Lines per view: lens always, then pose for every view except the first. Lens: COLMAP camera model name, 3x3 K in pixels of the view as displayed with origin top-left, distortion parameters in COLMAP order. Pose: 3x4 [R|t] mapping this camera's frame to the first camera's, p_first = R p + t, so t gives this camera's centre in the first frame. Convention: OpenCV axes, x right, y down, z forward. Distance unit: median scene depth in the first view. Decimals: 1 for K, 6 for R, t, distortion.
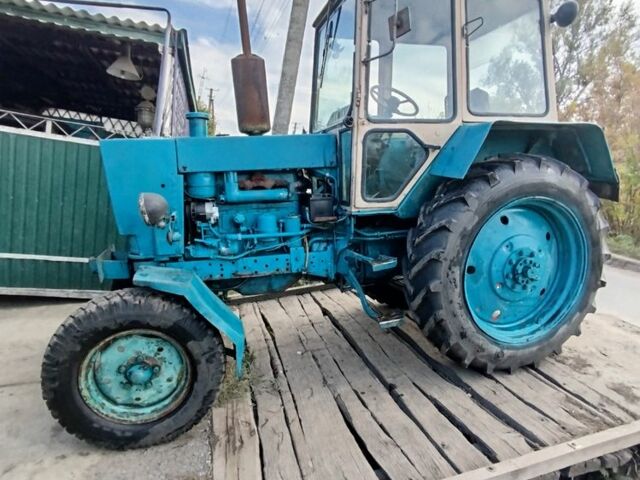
lens RADIAL K [[391.2, 0, 323.8], [0, 391.2, 240.5], [0, 0, 1]] dist [-0.023652, 0.016857]
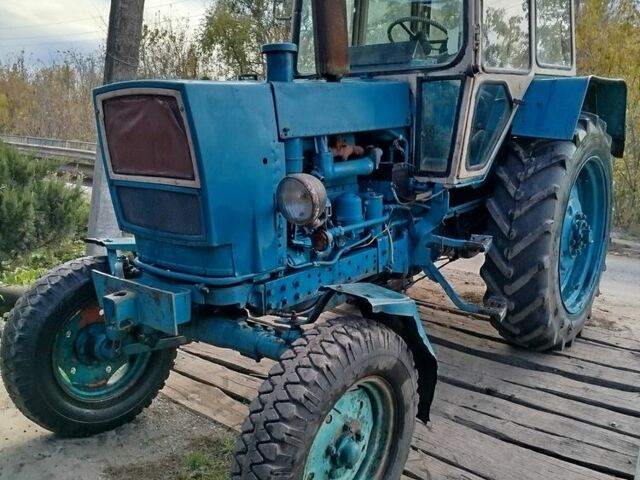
lens RADIAL K [[592.9, 0, 316.0], [0, 592.9, 241.1], [0, 0, 1]] dist [0.053824, 0.000000]
pose [[0.820933, -0.113471, 0.559637, -0.845991], [0.094818, 0.993540, 0.062358, -0.060404], [-0.563097, 0.001872, 0.826389, 0.159800]]
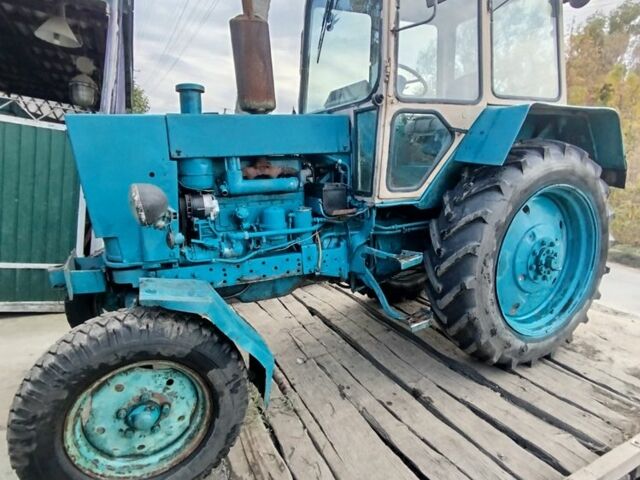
lens RADIAL K [[391.2, 0, 324.0], [0, 391.2, 239.4], [0, 0, 1]] dist [-0.023652, 0.016857]
pose [[0.984769, -0.032571, 0.170791, -0.195670], [0.028040, 0.999190, 0.028881, -0.020152], [-0.171593, -0.023652, 0.984884, 0.144971]]
